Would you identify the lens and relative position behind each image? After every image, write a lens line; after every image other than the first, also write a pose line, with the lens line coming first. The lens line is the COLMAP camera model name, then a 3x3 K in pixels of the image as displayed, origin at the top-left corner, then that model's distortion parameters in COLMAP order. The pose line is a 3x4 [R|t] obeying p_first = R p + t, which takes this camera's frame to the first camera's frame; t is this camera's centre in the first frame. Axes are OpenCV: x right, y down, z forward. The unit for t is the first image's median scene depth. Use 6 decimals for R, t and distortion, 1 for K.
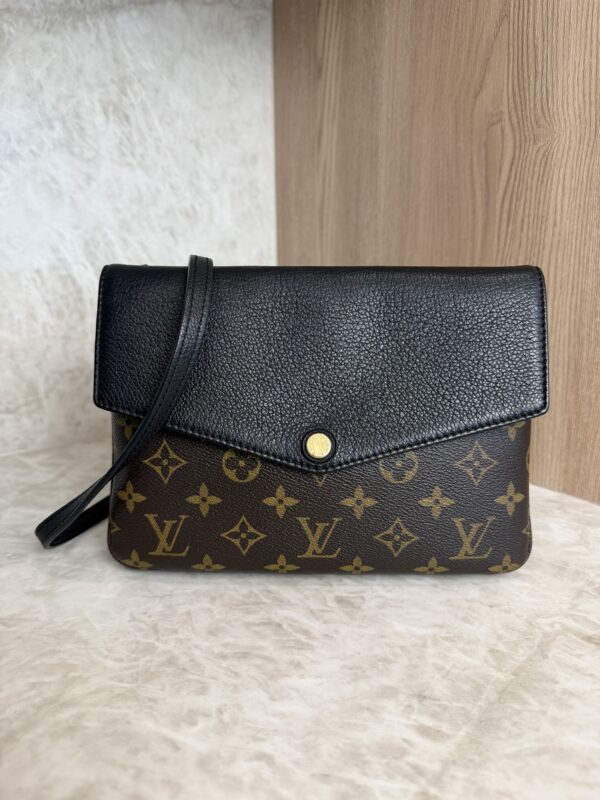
lens RADIAL K [[597.6, 0, 298.6], [0, 597.6, 391.5], [0, 0, 1]] dist [-0.030031, 0.003647]
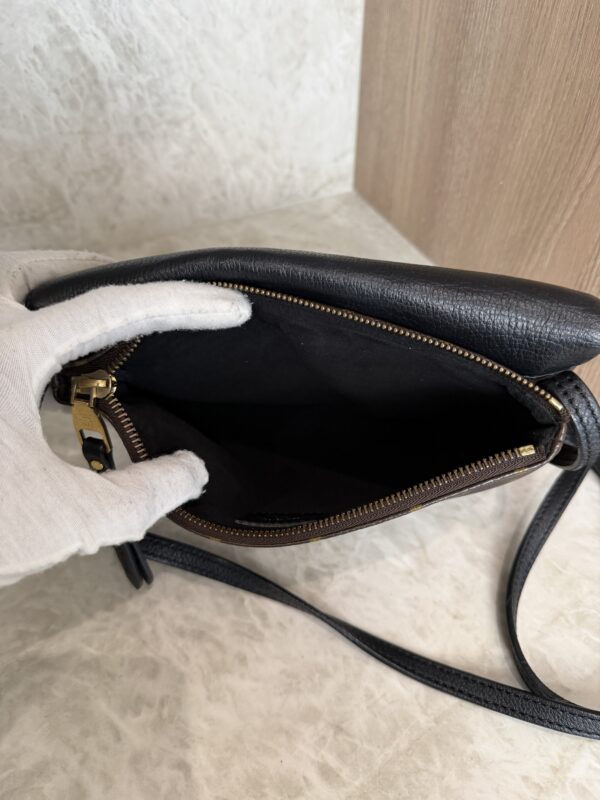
lens RADIAL K [[597.6, 0, 299.3], [0, 597.6, 397.5], [0, 0, 1]] dist [-0.030031, 0.003647]
pose [[0.975613, 0.165473, -0.144218, 0.113848], [-0.057332, 0.826326, 0.560267, -0.357389], [0.211880, -0.538335, 0.815661, 0.246548]]
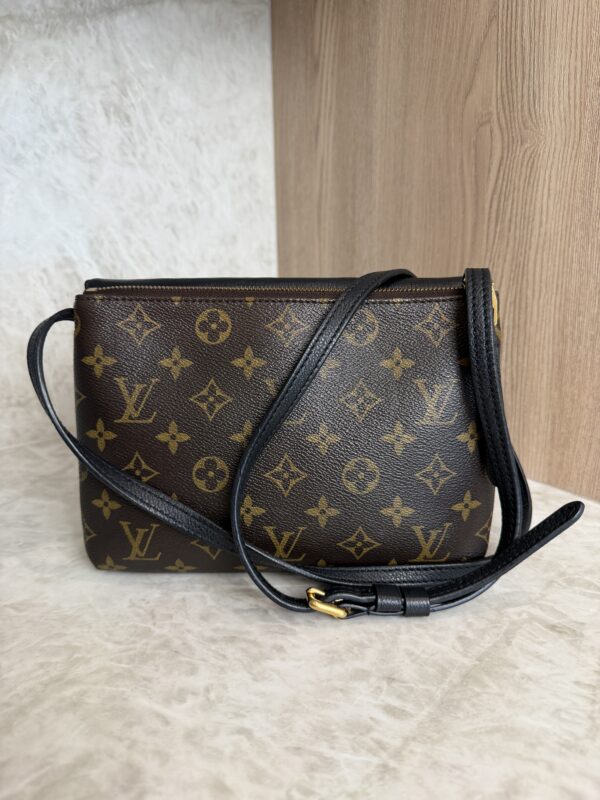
lens RADIAL K [[597.6, 0, 295.1], [0, 597.6, 393.0], [0, 0, 1]] dist [-0.030031, 0.003647]
pose [[0.999611, -0.002515, -0.027764, 0.036864], [0.003601, 0.999227, 0.039148, -0.034209], [0.027644, -0.039232, 0.998848, -0.048014]]
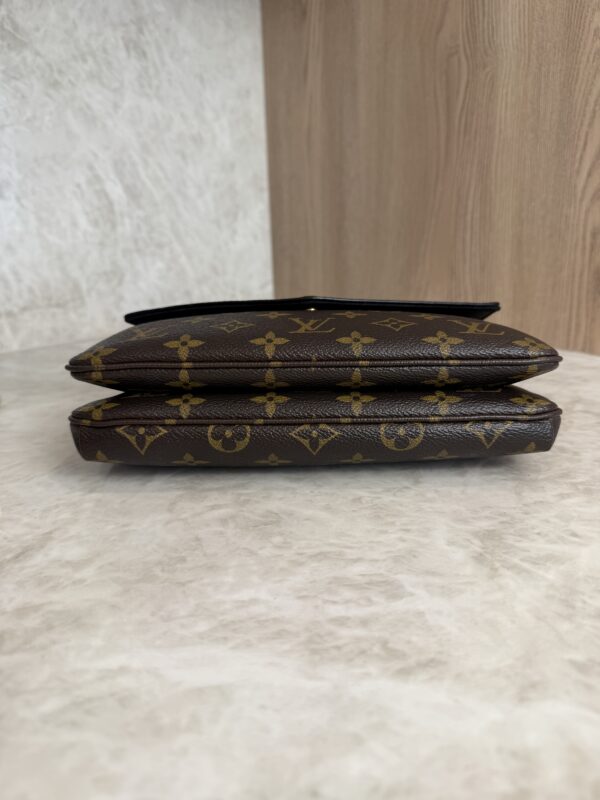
lens RADIAL K [[597.6, 0, 301.6], [0, 597.6, 392.5], [0, 0, 1]] dist [-0.030031, 0.003647]
pose [[0.995838, -0.044063, 0.079788, -0.138113], [0.039353, 0.997442, 0.059673, 0.200947], [-0.082213, -0.056285, 0.995024, -0.305433]]
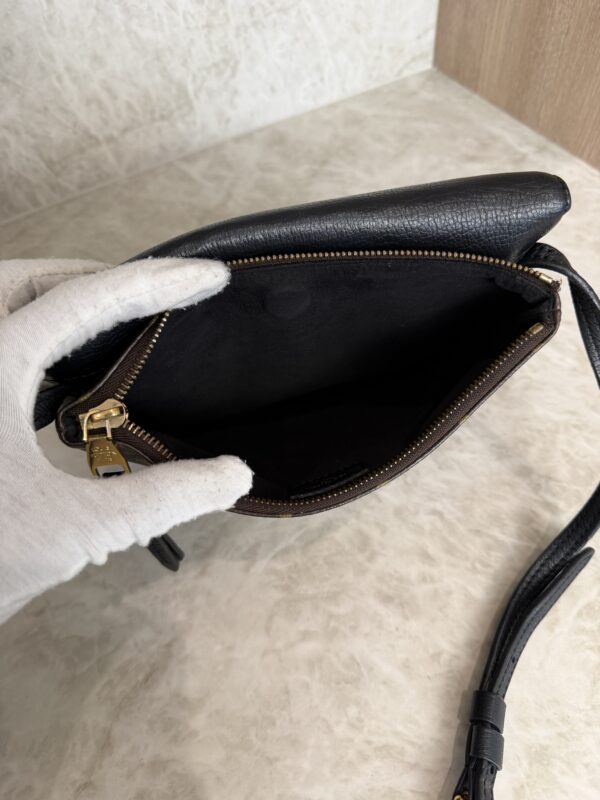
lens RADIAL K [[597.6, 0, 299.1], [0, 597.6, 400.9], [0, 0, 1]] dist [-0.030031, 0.003647]
pose [[0.987925, 0.084138, -0.130099, -0.124190], [0.022975, 0.750863, 0.660058, -0.336614], [0.153223, -0.655077, 0.739863, -0.011585]]
